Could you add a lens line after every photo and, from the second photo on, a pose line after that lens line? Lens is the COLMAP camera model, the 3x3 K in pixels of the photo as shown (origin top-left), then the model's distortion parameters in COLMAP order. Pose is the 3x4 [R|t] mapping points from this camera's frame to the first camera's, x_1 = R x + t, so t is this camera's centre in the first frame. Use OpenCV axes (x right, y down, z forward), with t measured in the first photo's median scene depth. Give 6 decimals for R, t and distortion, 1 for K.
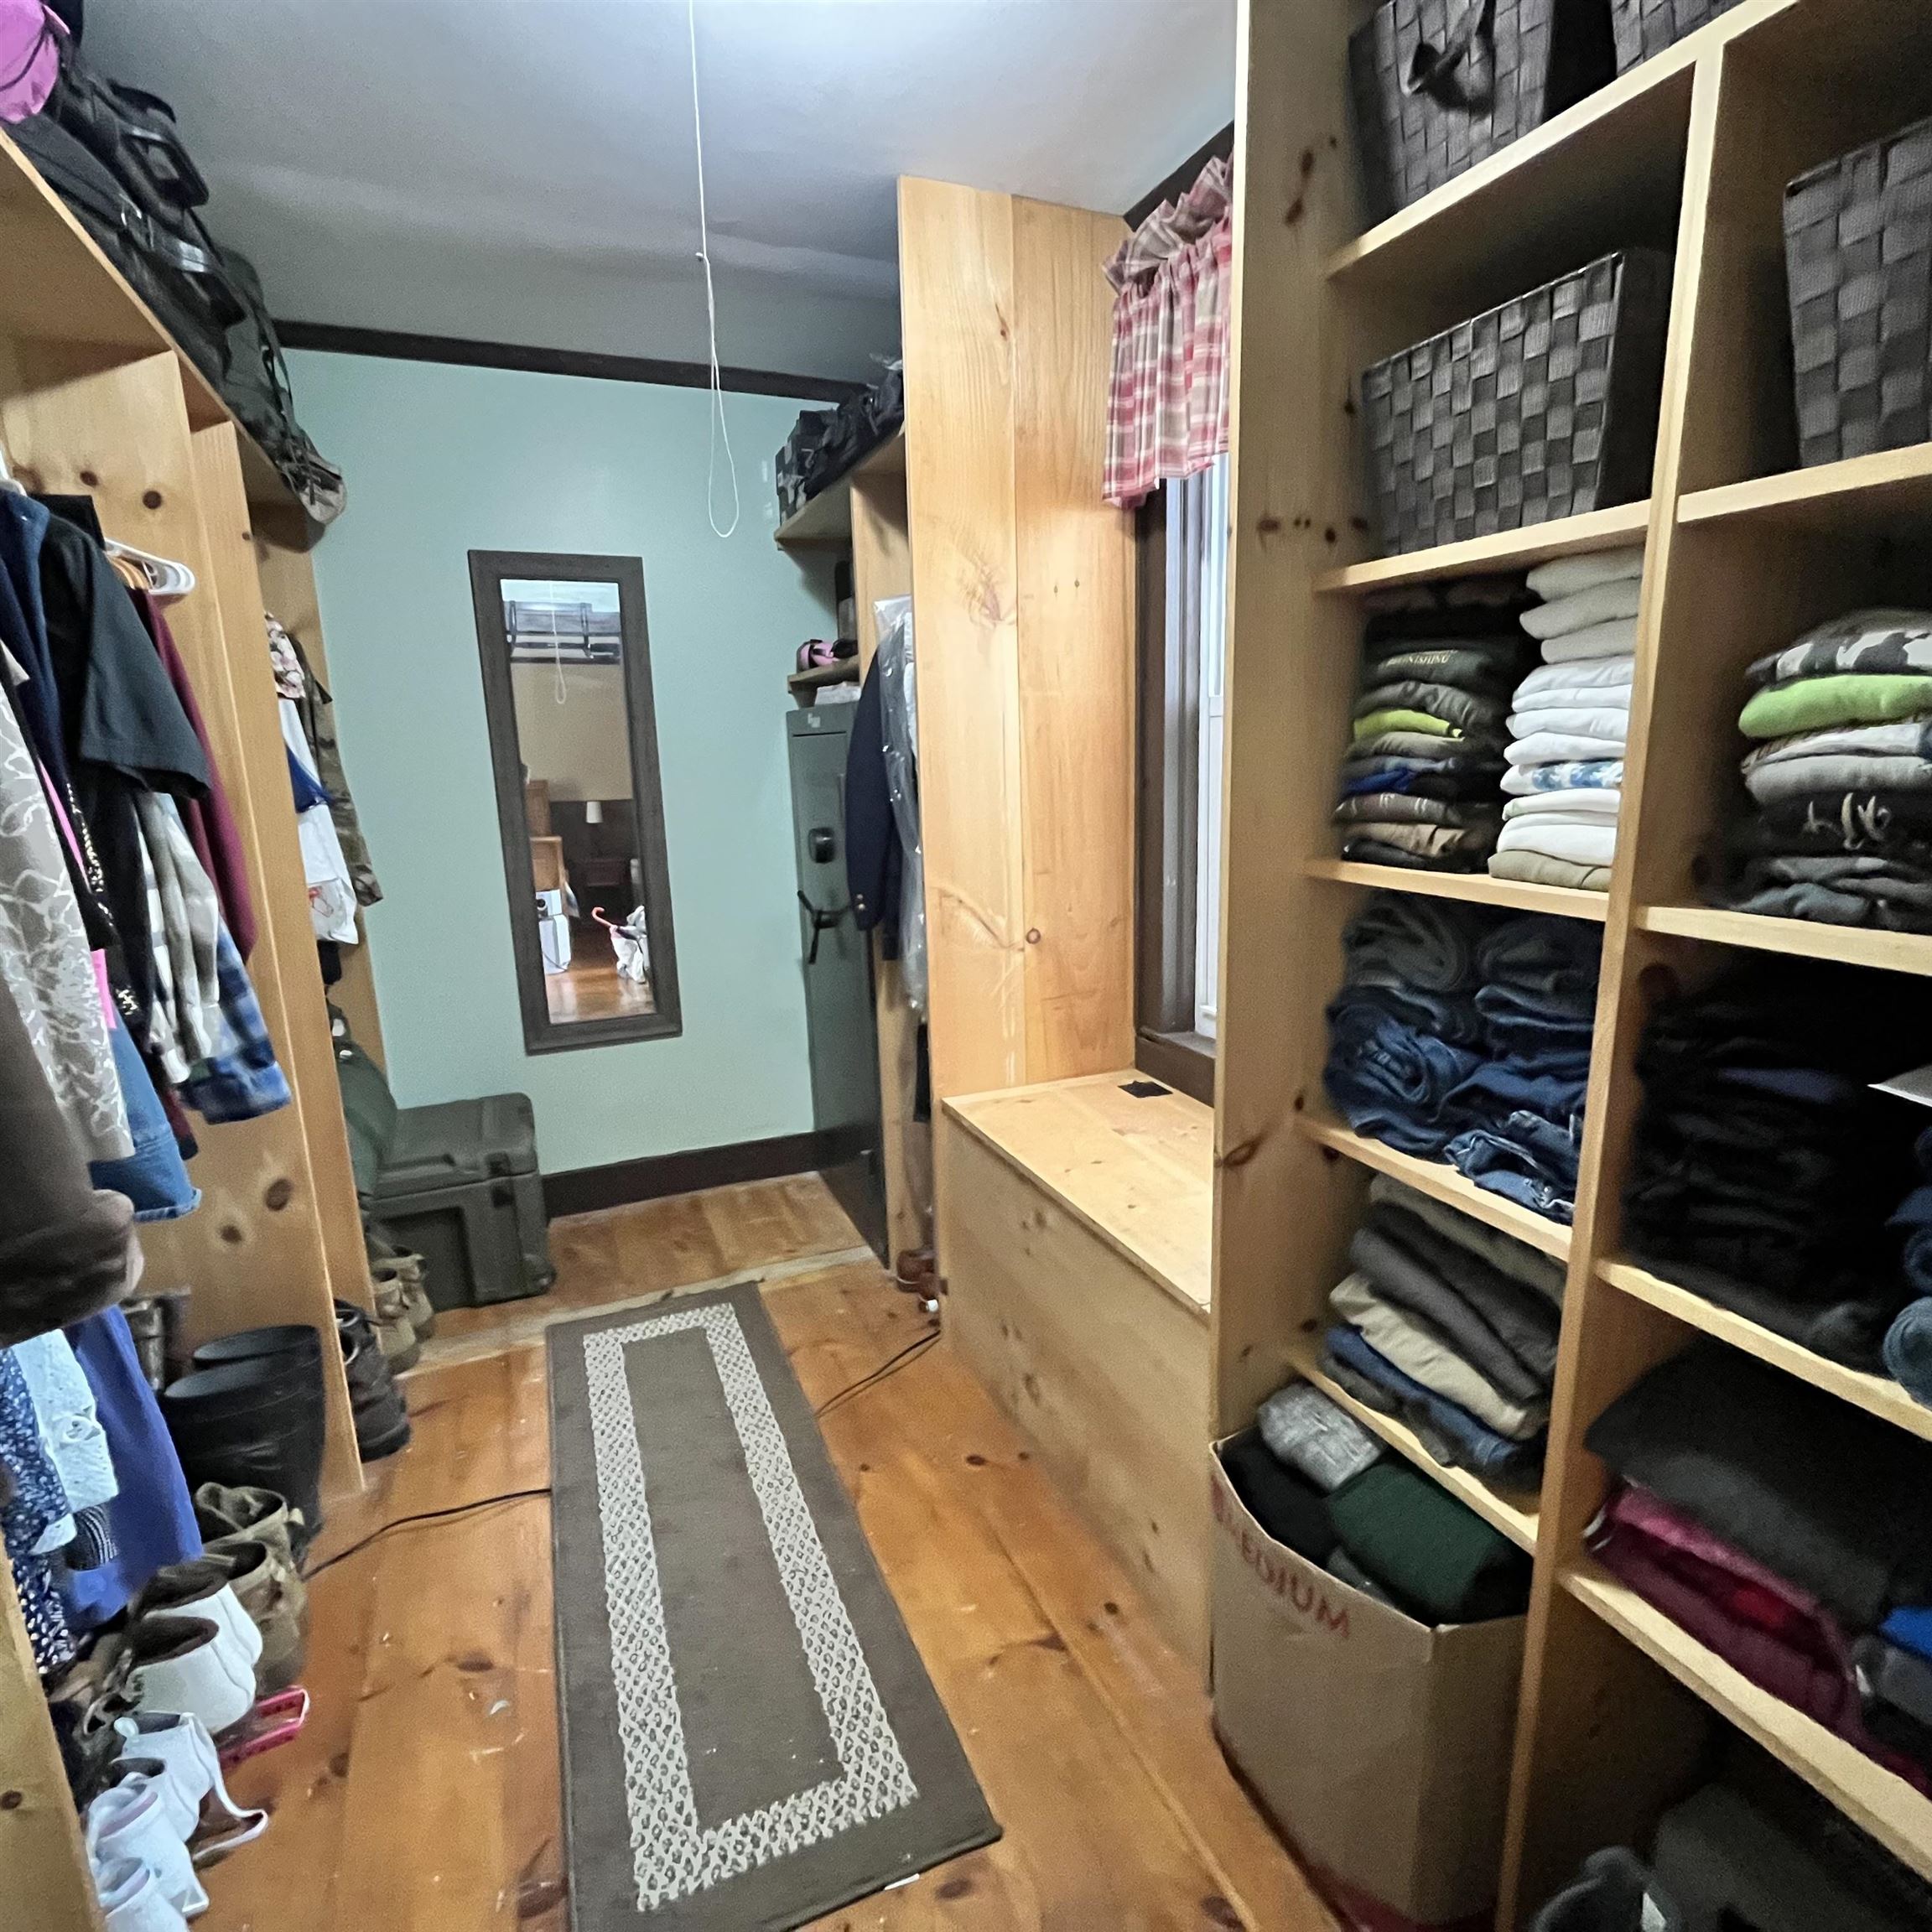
lens RADIAL K [[1043.7, 0, 962.0], [0, 1043.7, 961.7], [0, 0, 1]] dist [-0.003691, 0.000663]
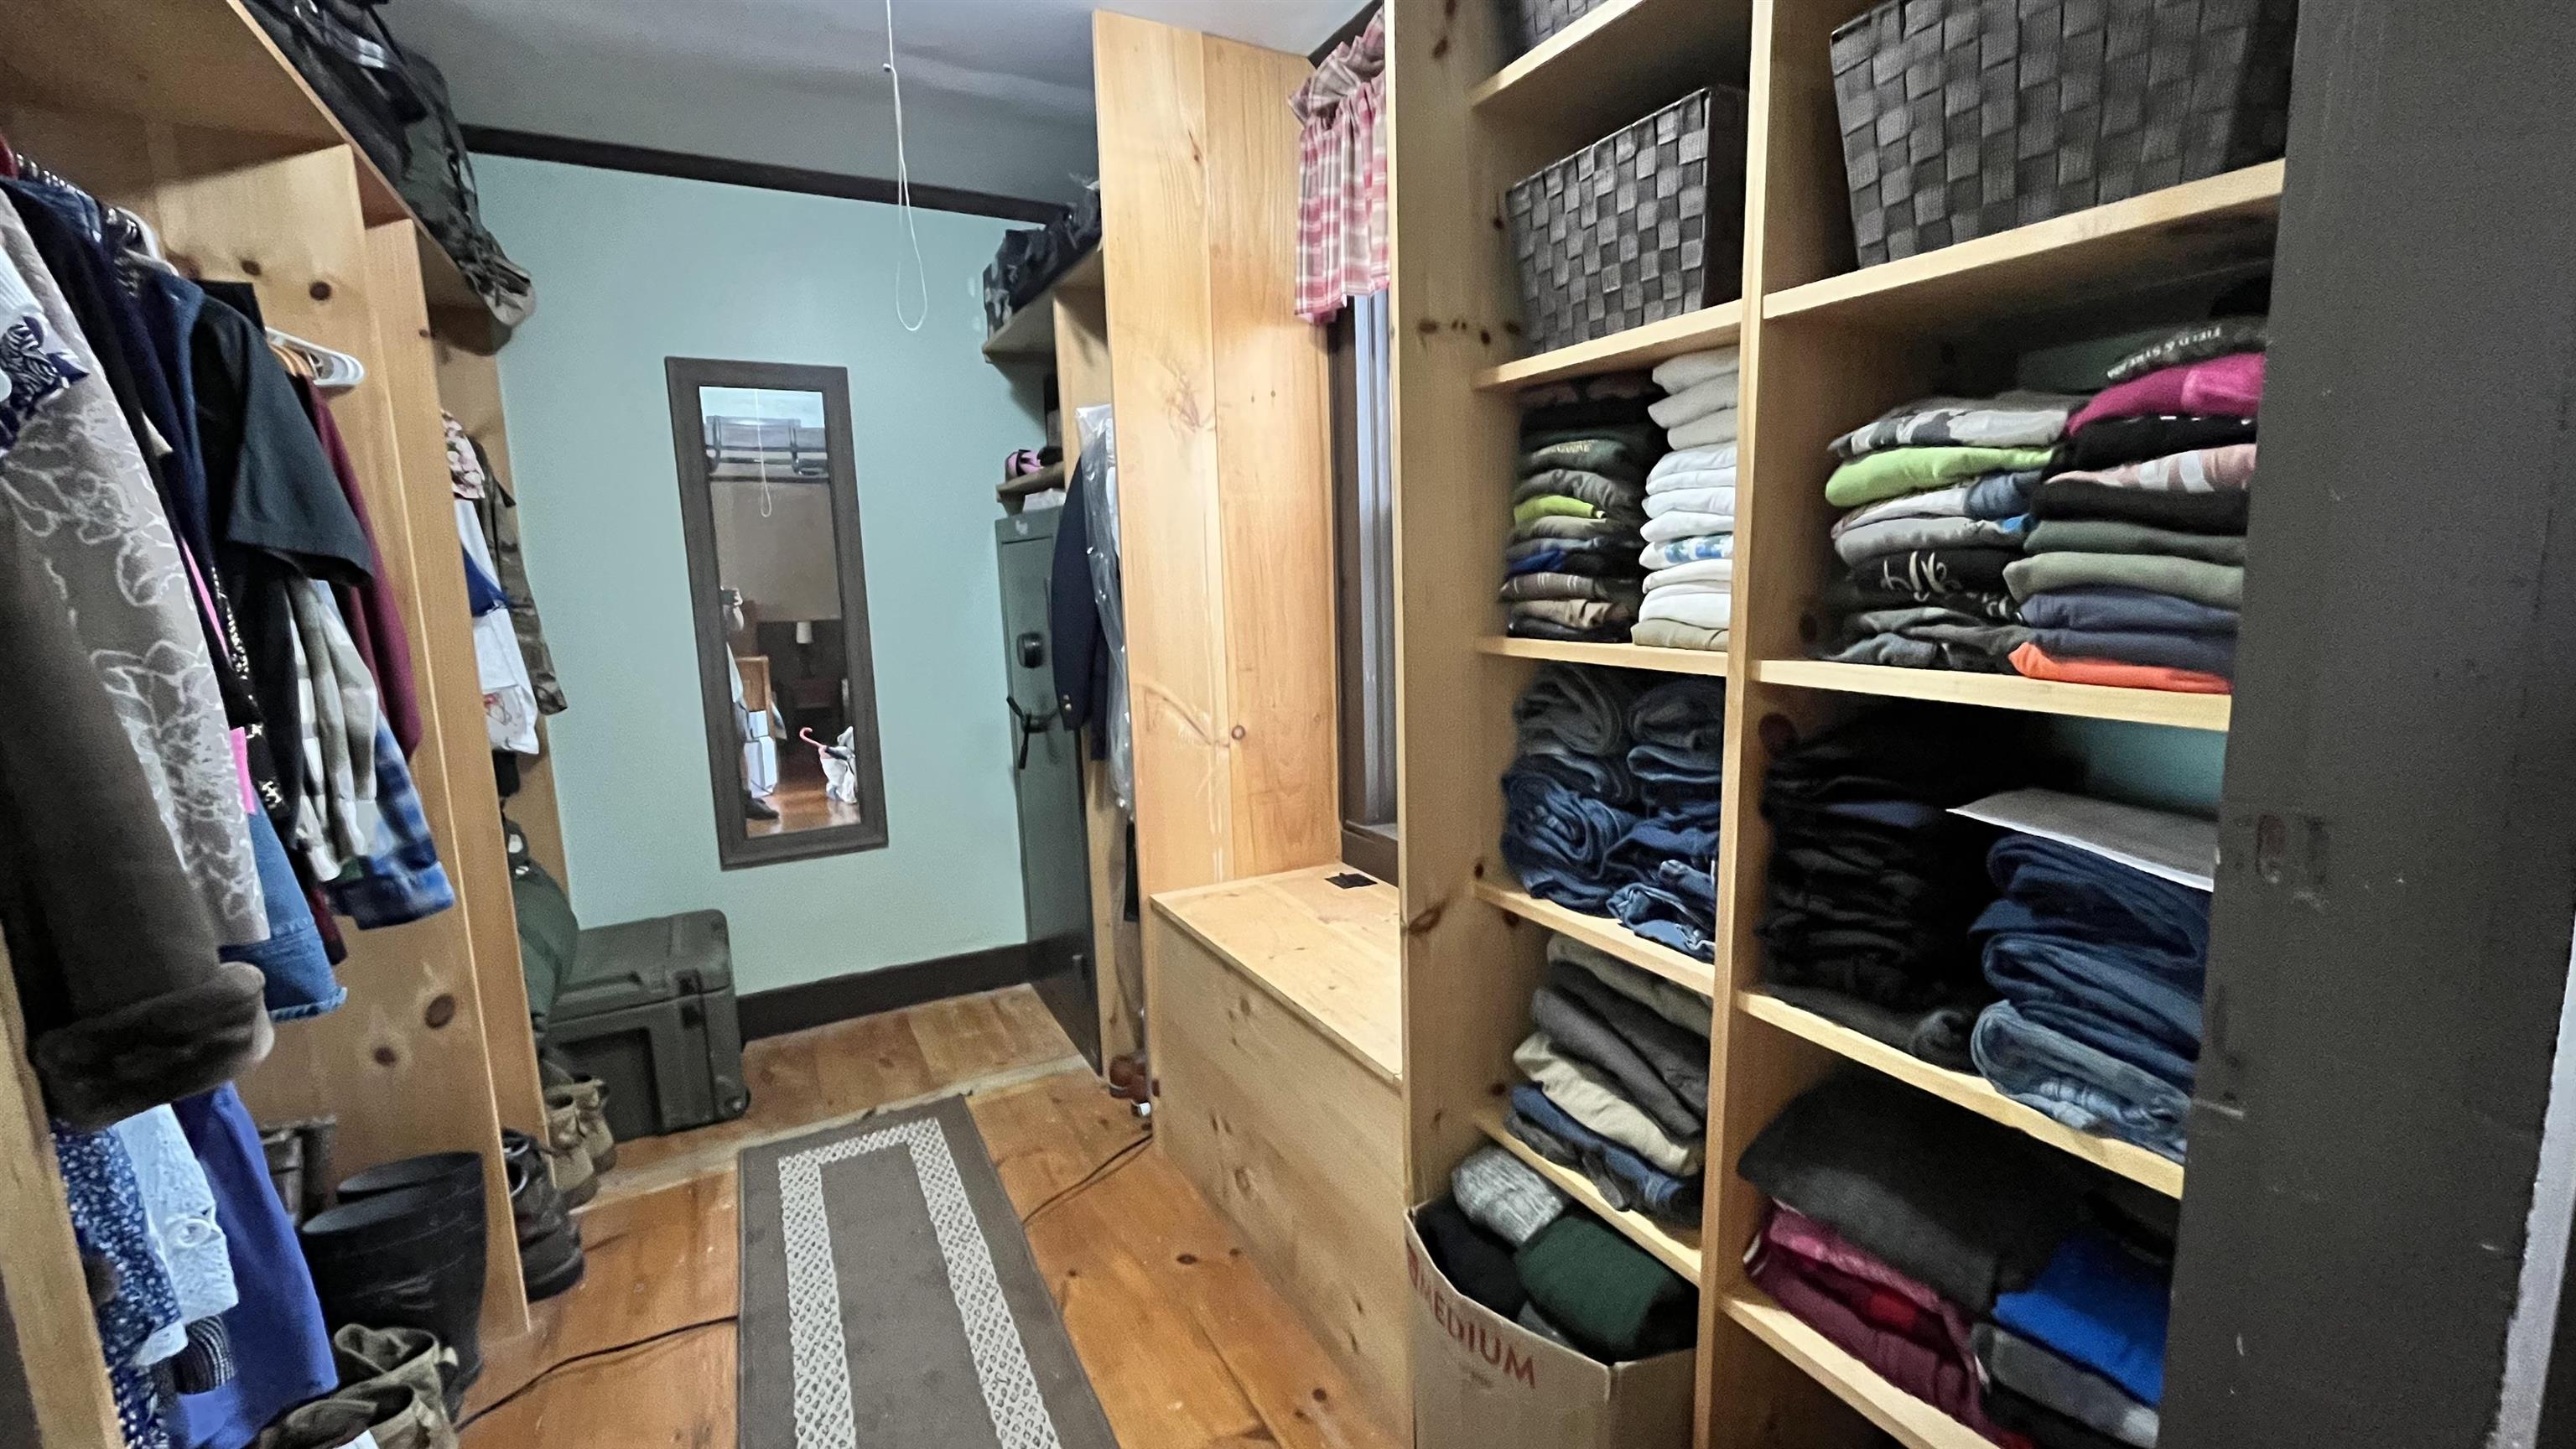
lens RADIAL K [[1043.9, 0, 1282.6], [0, 1043.9, 720.2], [0, 0, 1]] dist [-0.001429, -0.000367]
pose [[0.995976, -0.015615, 0.088244, 0.029507], [0.020915, 0.998012, -0.059456, 0.034756], [-0.087140, 0.061062, 0.994323, -0.026911]]
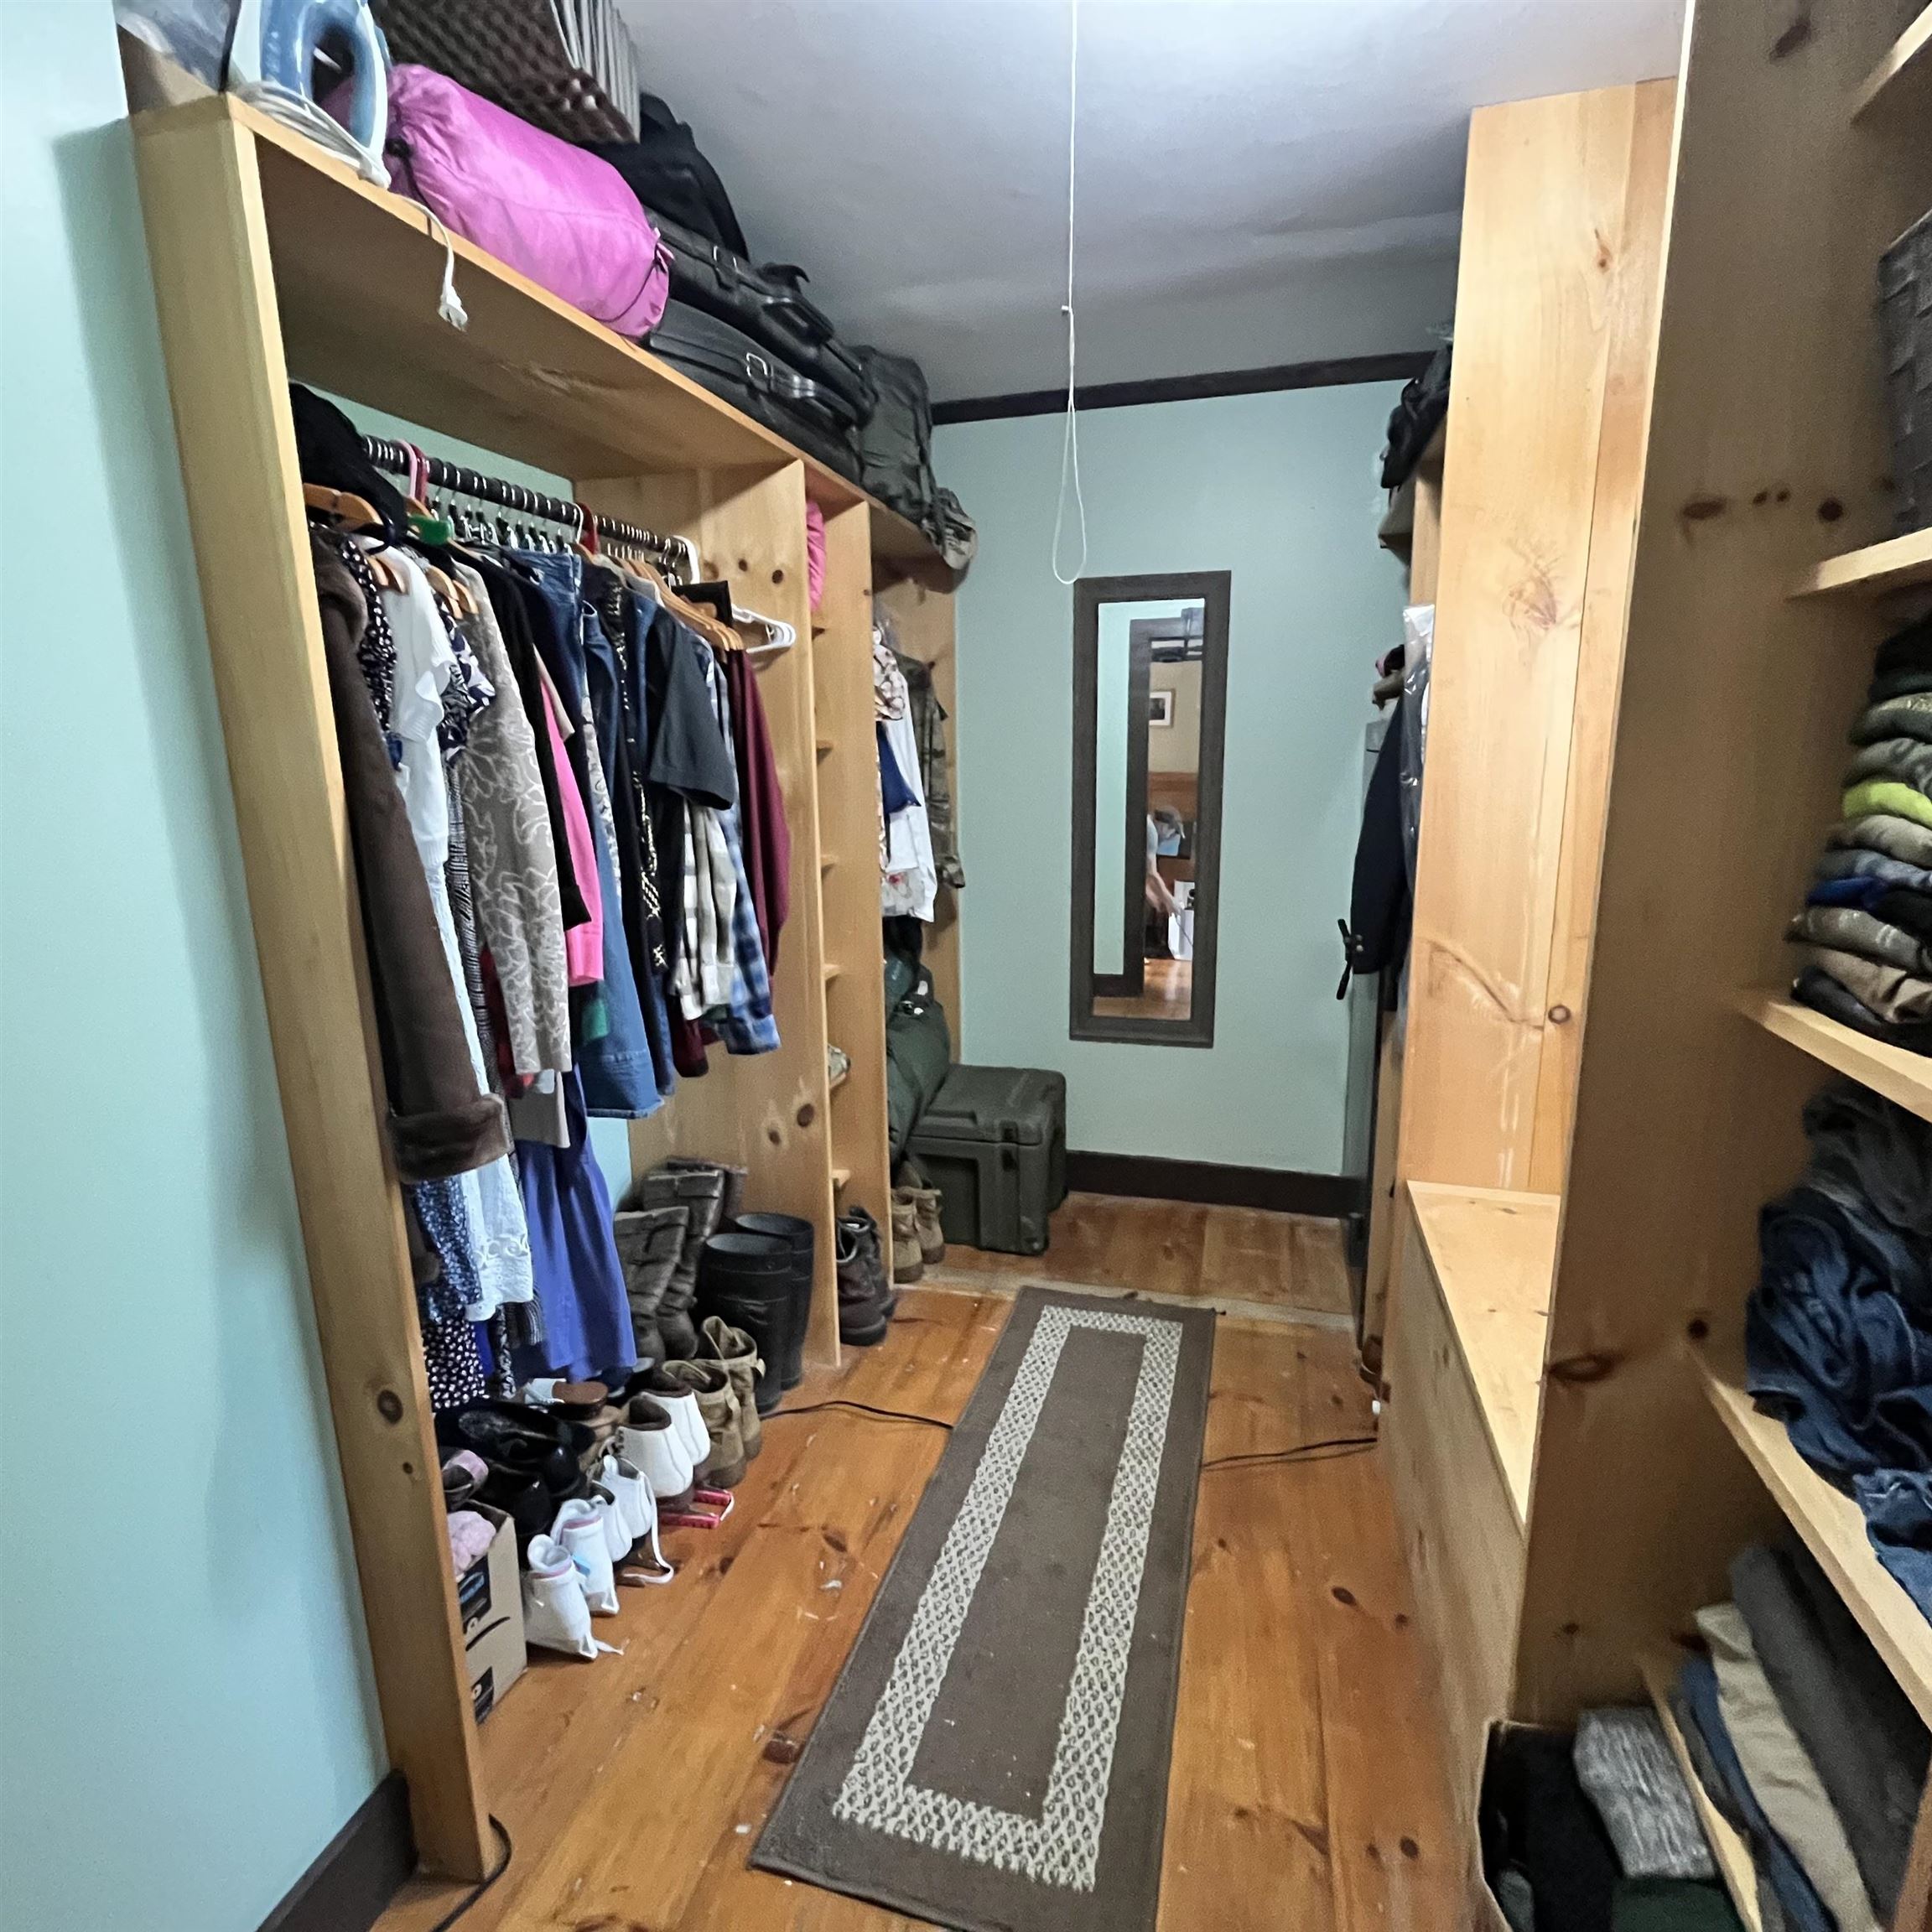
lens RADIAL K [[1043.7, 0, 962.0], [0, 1043.7, 961.7], [0, 0, 1]] dist [-0.003691, 0.000663]
pose [[0.781977, 0.140805, -0.607195, 0.261862], [-0.135223, 0.989273, 0.055260, -0.063485], [0.608462, 0.038895, 0.792629, 0.110306]]
